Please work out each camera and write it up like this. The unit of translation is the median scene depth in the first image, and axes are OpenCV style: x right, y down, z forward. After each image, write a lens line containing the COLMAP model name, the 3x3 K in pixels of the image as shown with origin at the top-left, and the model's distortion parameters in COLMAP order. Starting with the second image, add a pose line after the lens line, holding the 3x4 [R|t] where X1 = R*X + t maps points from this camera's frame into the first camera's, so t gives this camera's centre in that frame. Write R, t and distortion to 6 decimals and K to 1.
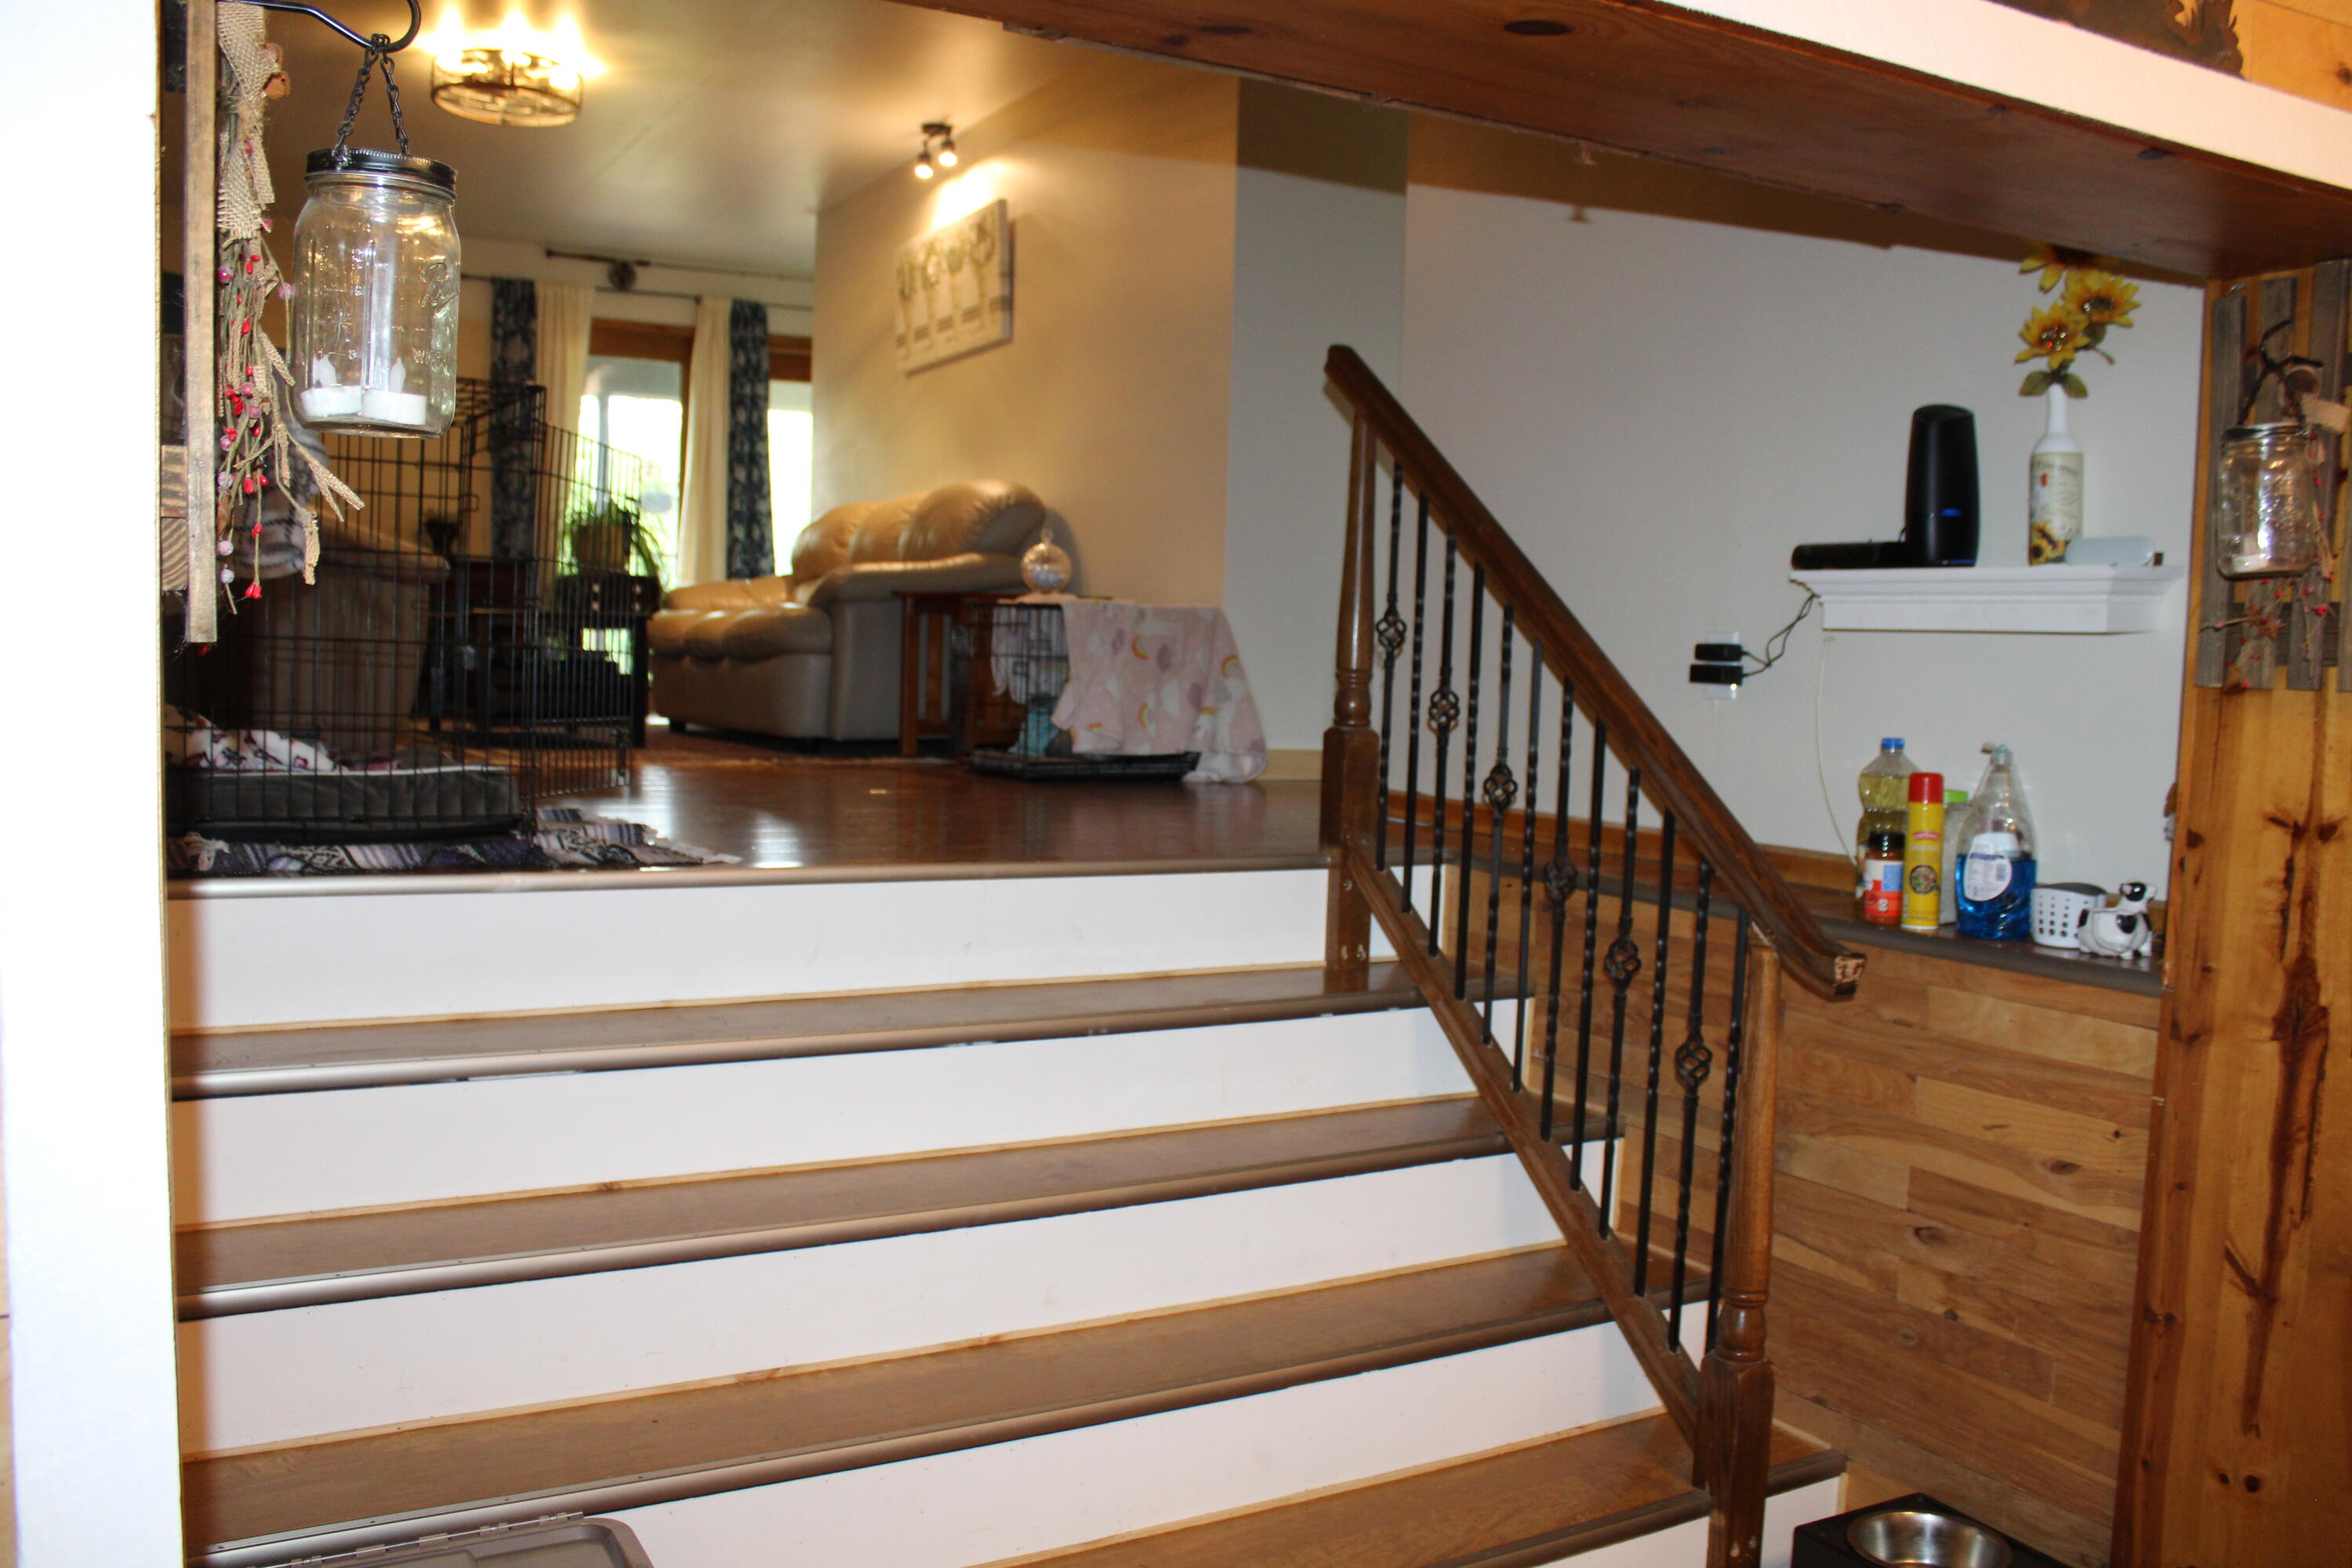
lens RADIAL K [[1968.2, 0, 1184.8], [0, 1968.2, 793.3], [0, 0, 1]] dist [-0.162306, 0.152752]
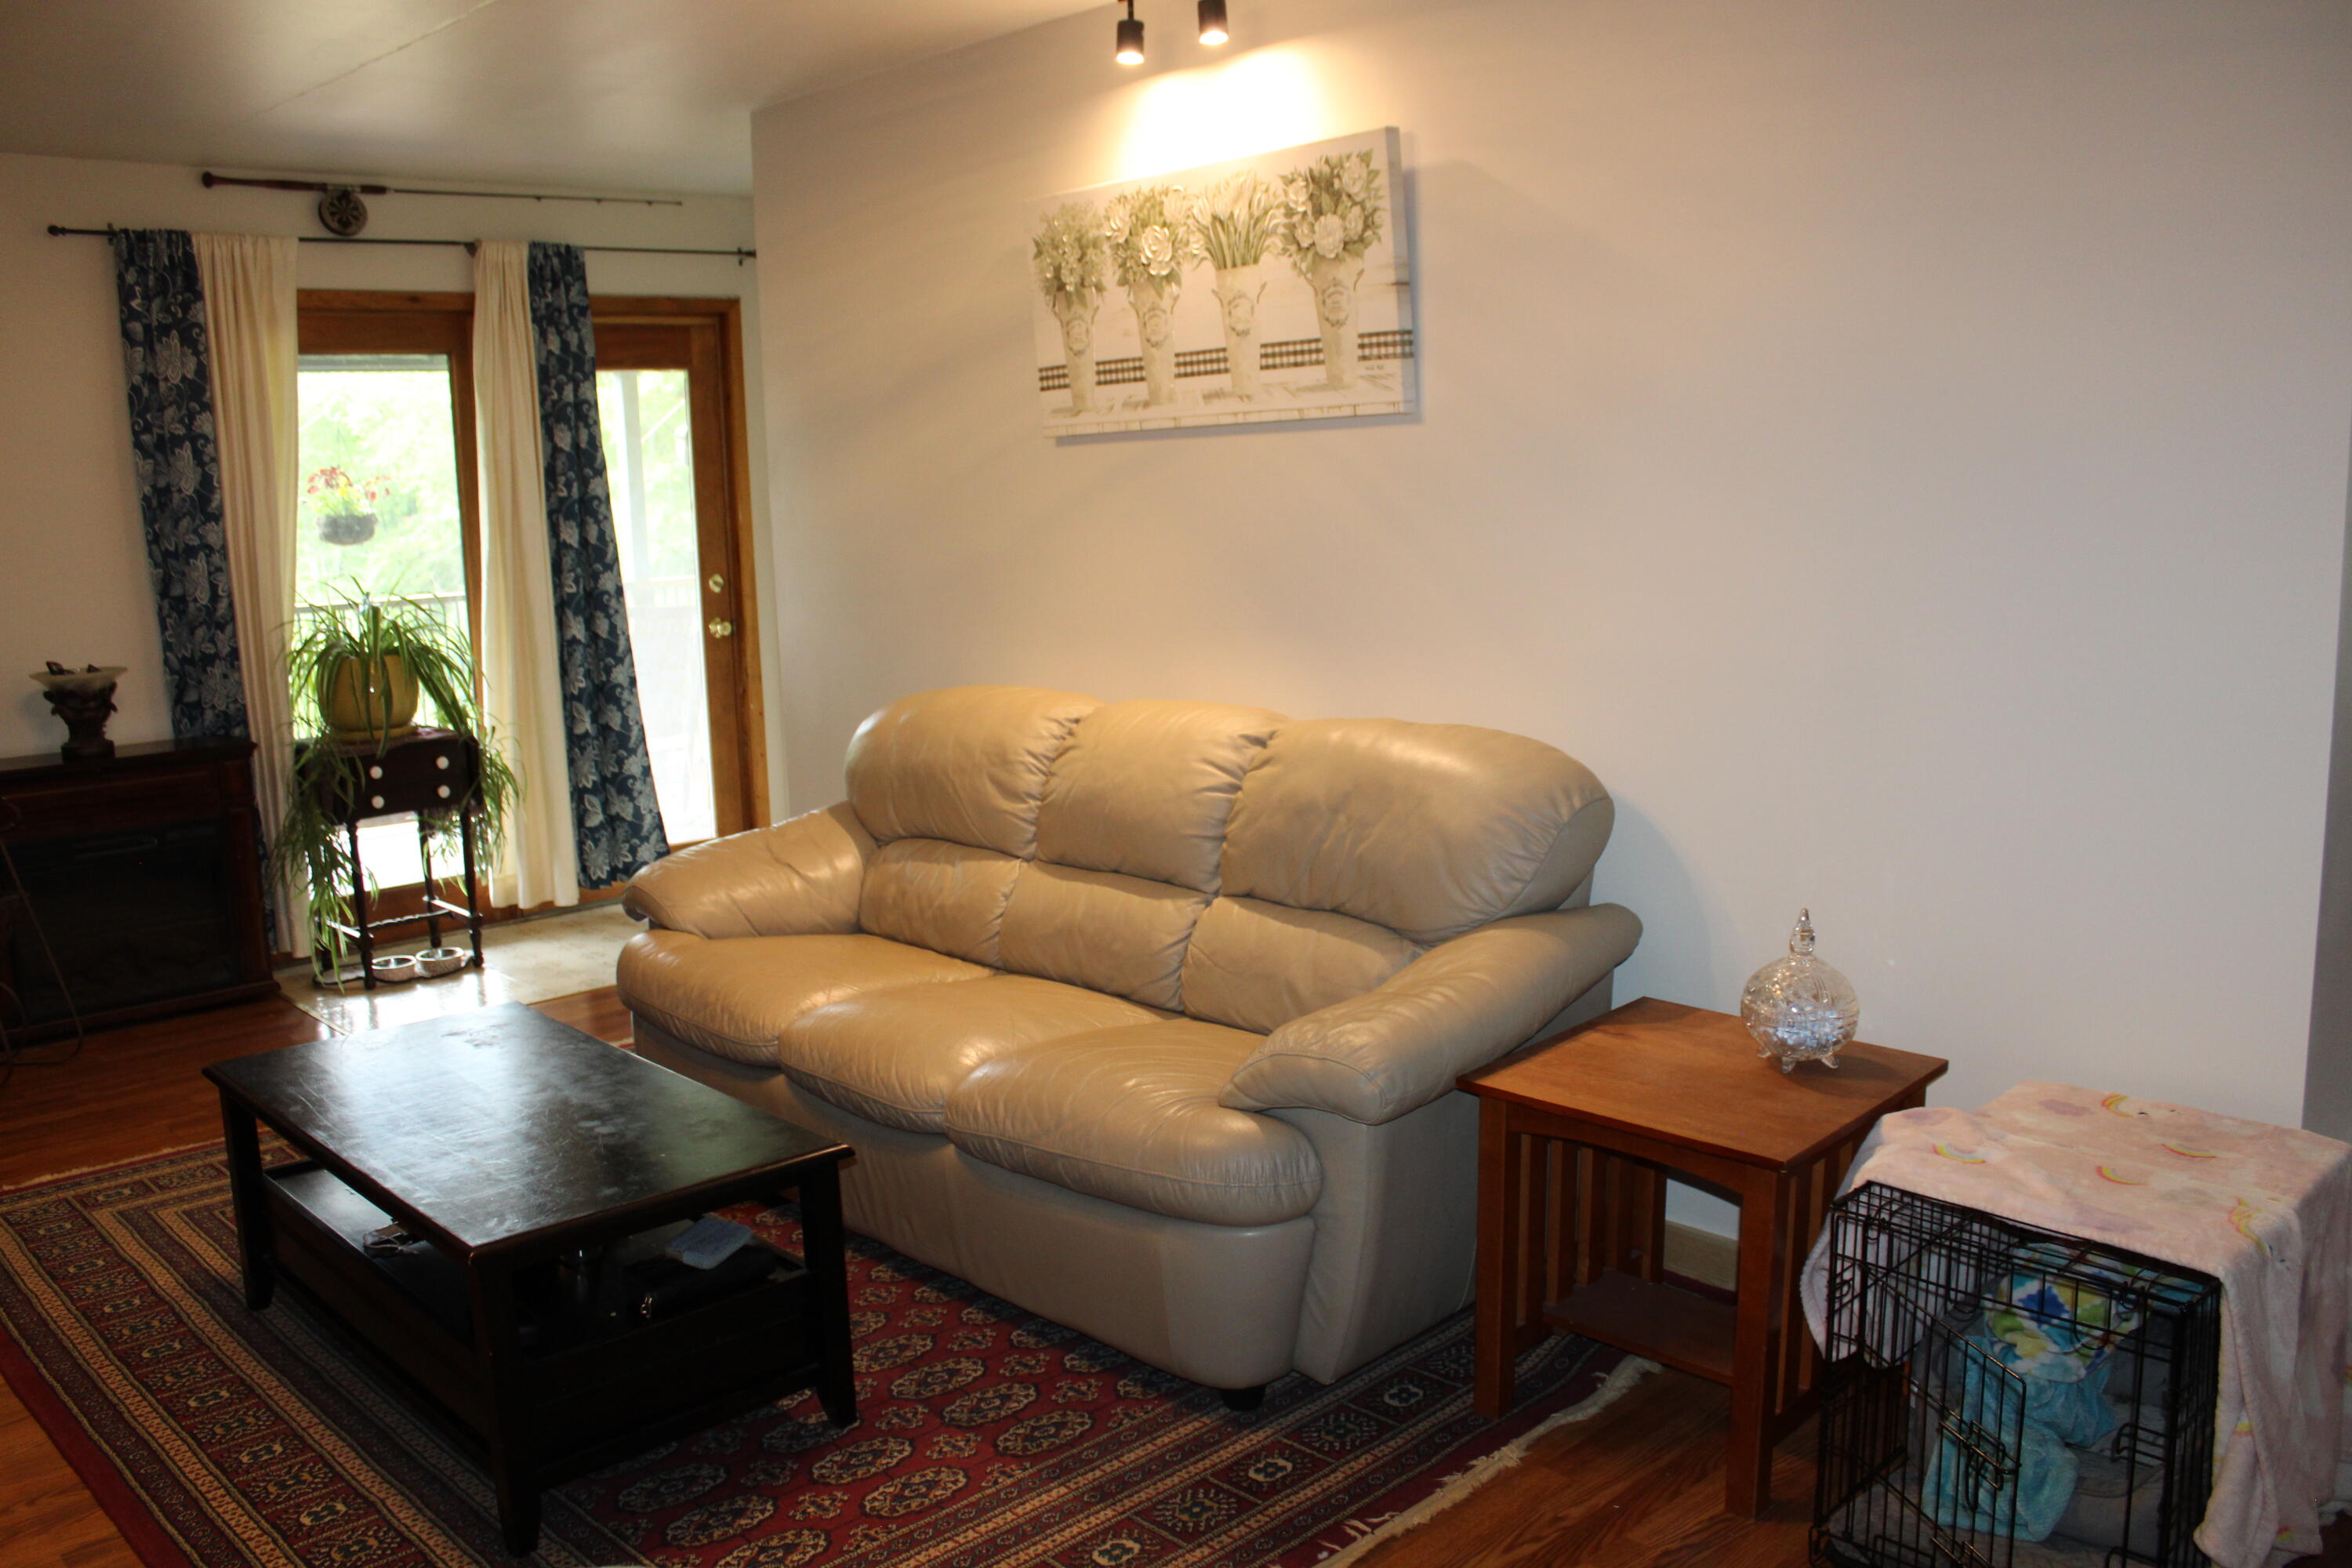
lens RADIAL K [[1968.2, 0, 1184.8], [0, 1968.2, 793.3], [0, 0, 1]] dist [-0.162306, 0.152752]
pose [[0.969655, -0.094521, 0.225465, -0.195479], [0.071630, 0.991605, 0.107649, -0.141897], [-0.233747, -0.088232, 0.968286, 0.379285]]
